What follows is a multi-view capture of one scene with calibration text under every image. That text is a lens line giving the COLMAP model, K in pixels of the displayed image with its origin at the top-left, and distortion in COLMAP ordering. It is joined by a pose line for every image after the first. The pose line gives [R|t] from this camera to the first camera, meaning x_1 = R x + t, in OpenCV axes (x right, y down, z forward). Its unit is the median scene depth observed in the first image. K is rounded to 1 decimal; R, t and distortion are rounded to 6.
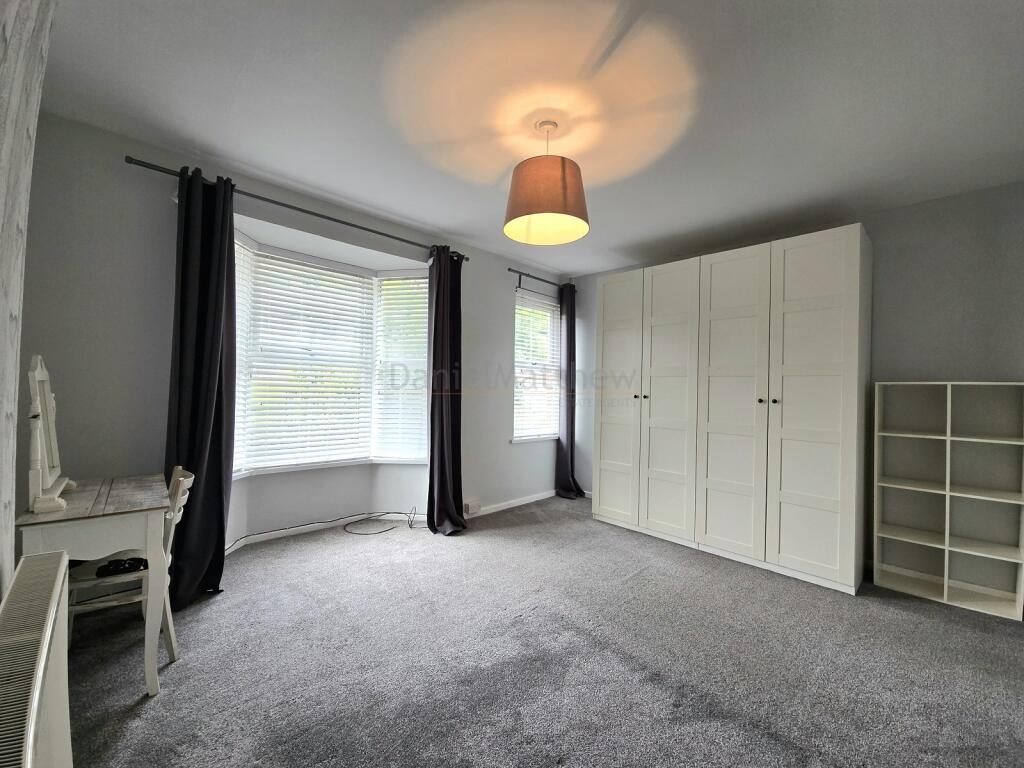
lens RADIAL K [[419.1, 0, 512.0], [0, 419.1, 384.0], [0, 0, 1]] dist [-0.000989, 0.000009]
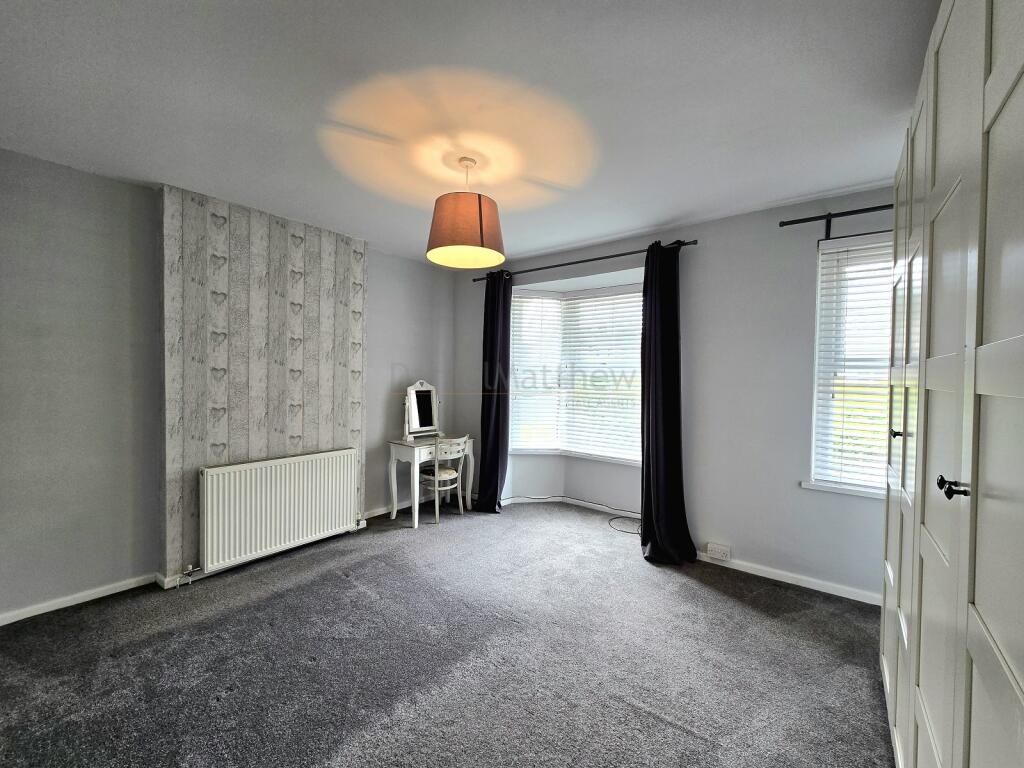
lens RADIAL K [[419.6, 0, 518.1], [0, 419.6, 380.8], [0, 0, 1]] dist [0.000342, 0.000138]
pose [[0.158504, -0.005893, -0.987341, 0.728348], [-0.007887, 0.999943, -0.007235, -0.019122], [0.987327, 0.008934, 0.158448, 0.590386]]
